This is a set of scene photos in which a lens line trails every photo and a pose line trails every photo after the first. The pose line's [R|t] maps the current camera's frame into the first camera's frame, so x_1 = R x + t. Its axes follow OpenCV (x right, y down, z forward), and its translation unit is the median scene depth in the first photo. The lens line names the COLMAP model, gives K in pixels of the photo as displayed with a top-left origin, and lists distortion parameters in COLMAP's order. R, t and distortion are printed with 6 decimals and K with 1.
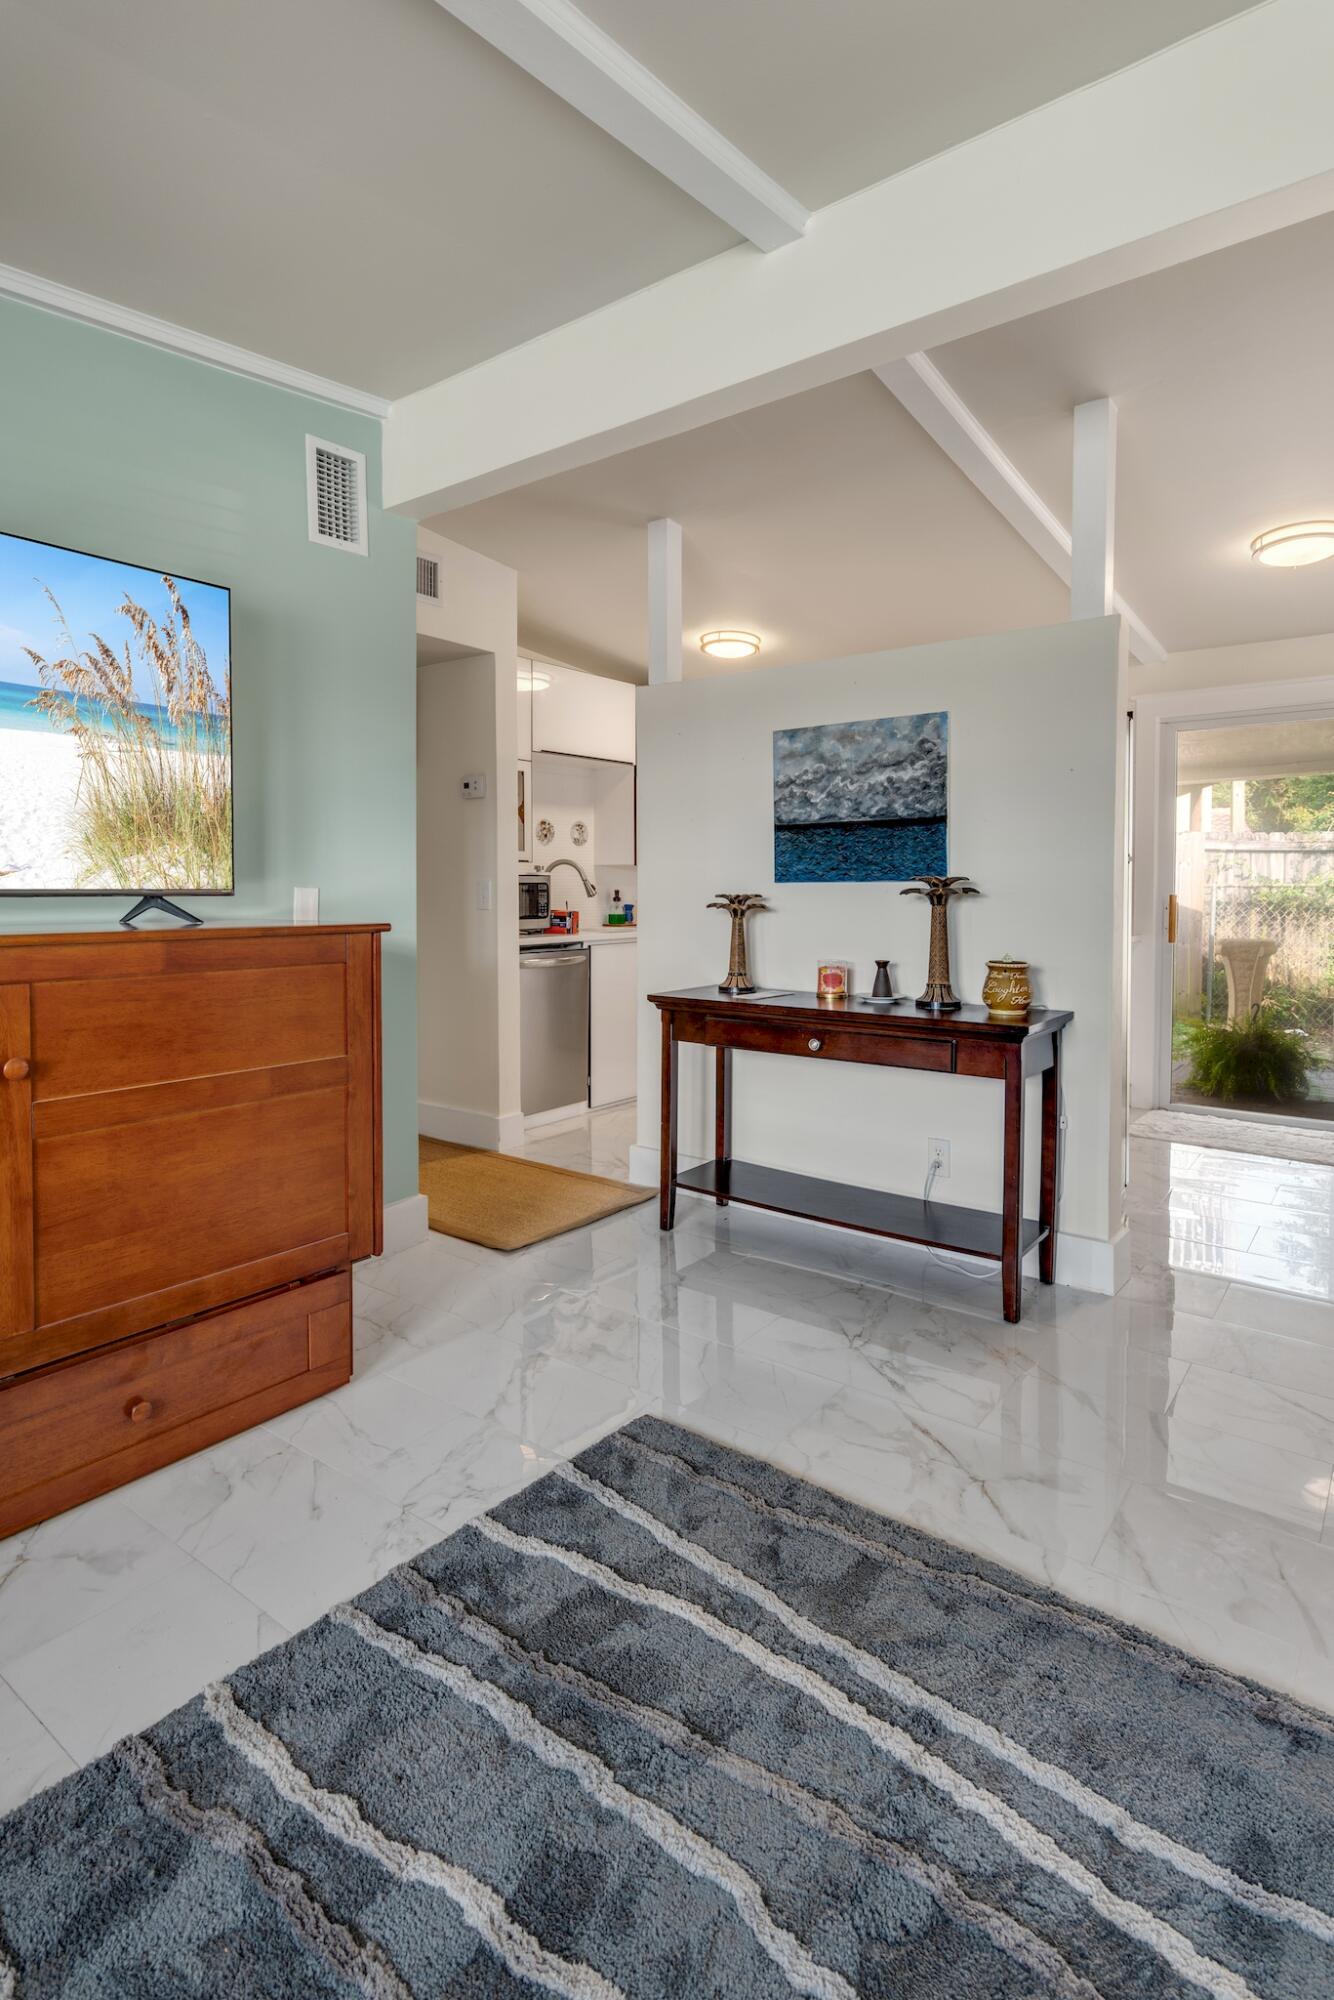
lens RADIAL K [[997.5, 0, 649.5], [0, 997.5, 910.1], [0, 0, 1]] dist [0.002808, -0.000387]
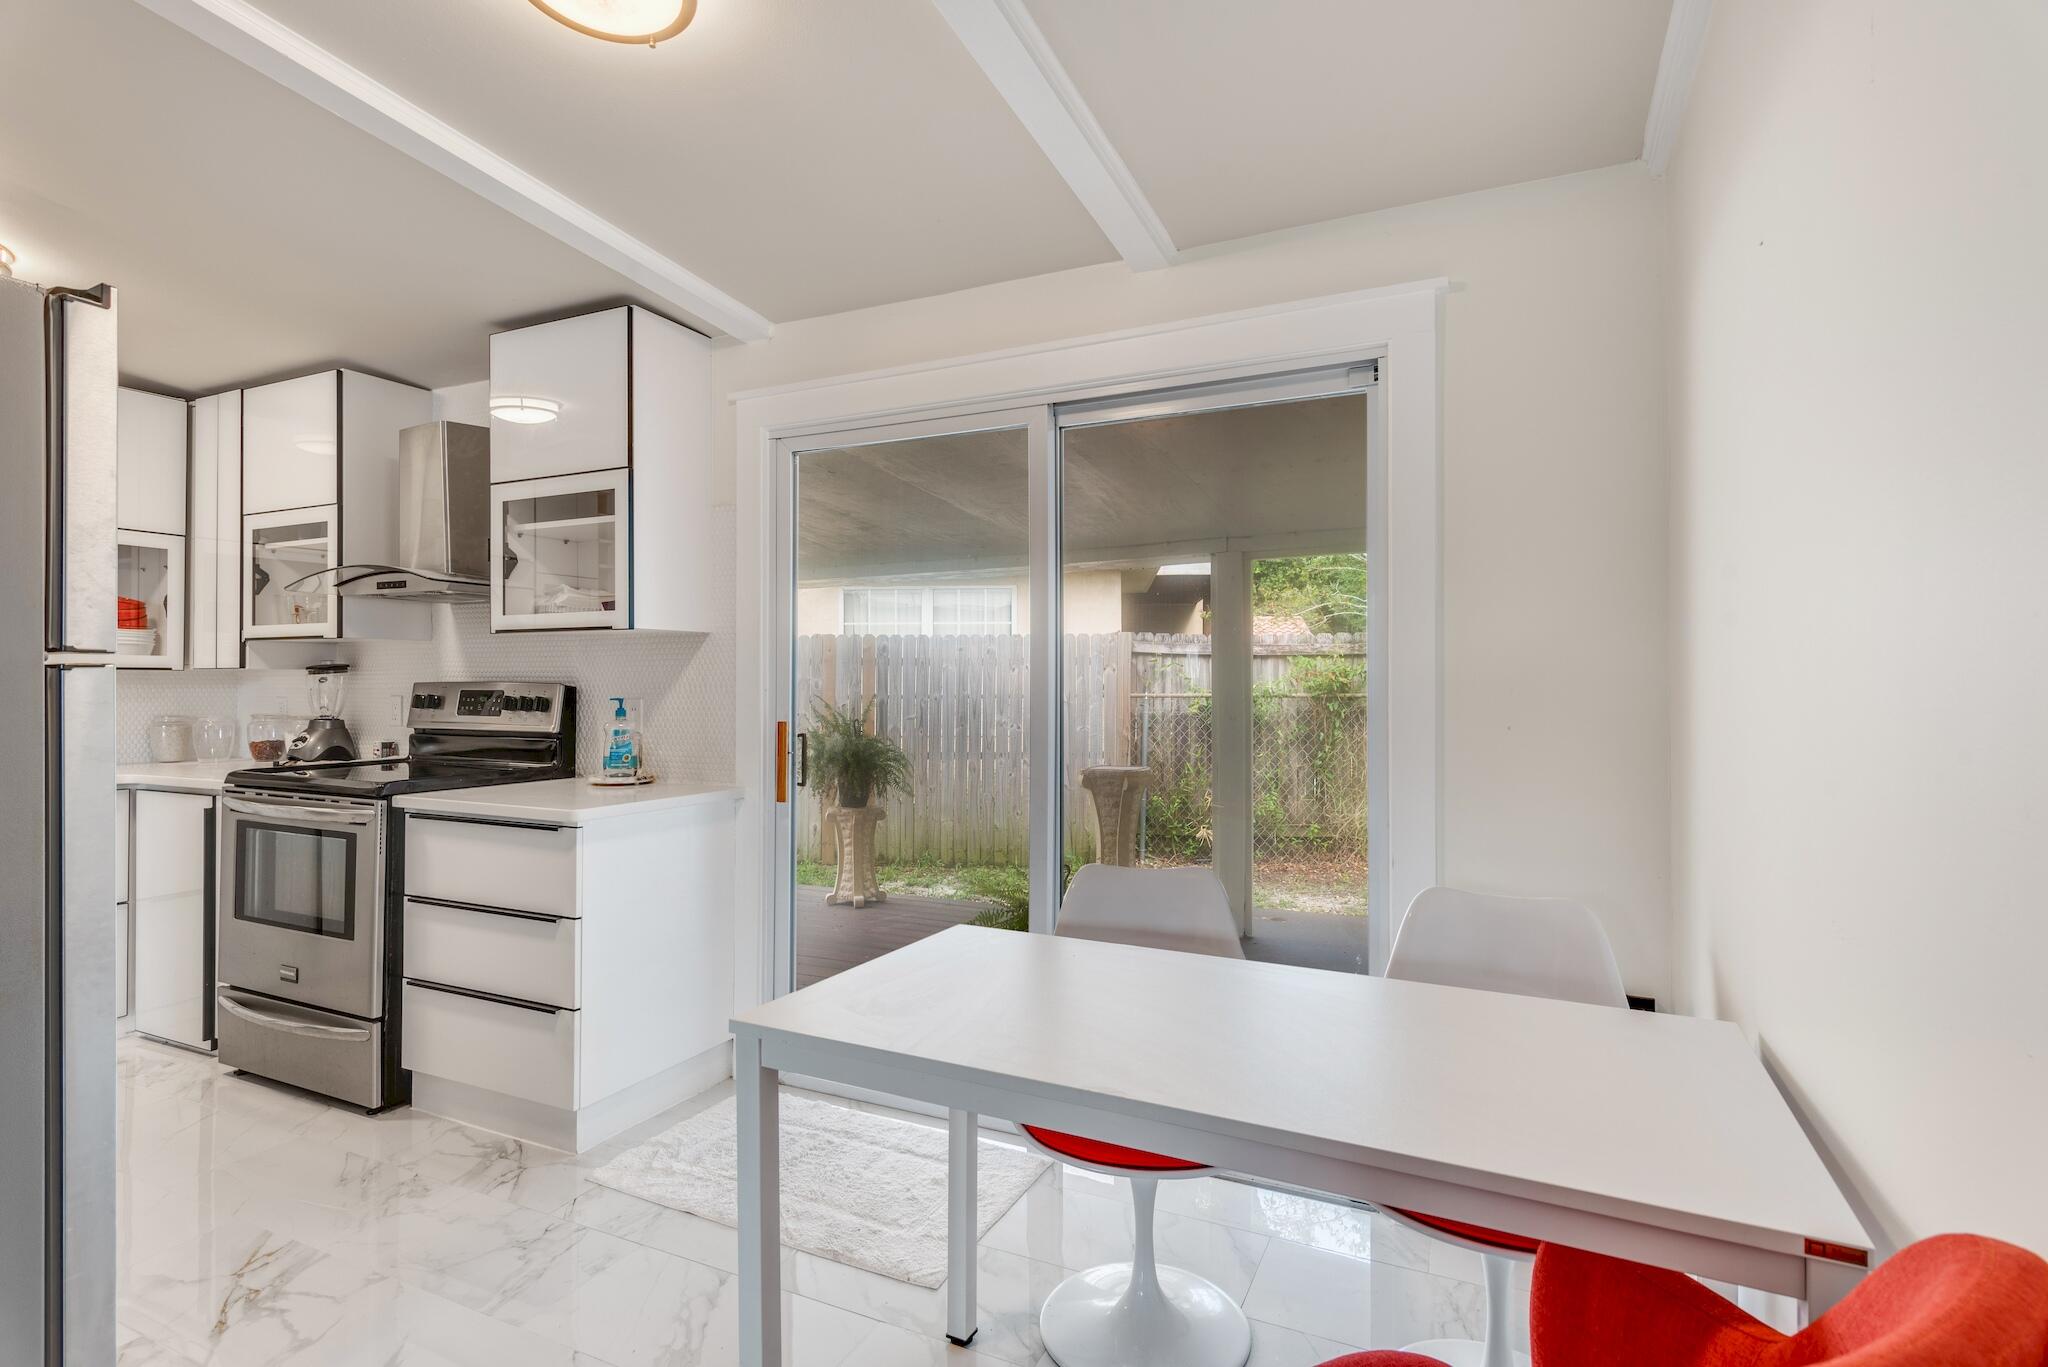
lens RADIAL K [[993.1, 0, 1027.3], [0, 993.1, 677.6], [0, 0, 1]] dist [0.005760, 0.000365]
pose [[0.974564, 0.003240, 0.224085, 1.083987], [0.005035, 0.999327, -0.036348, -0.038402], [-0.224051, 0.036552, 0.973892, 0.785964]]
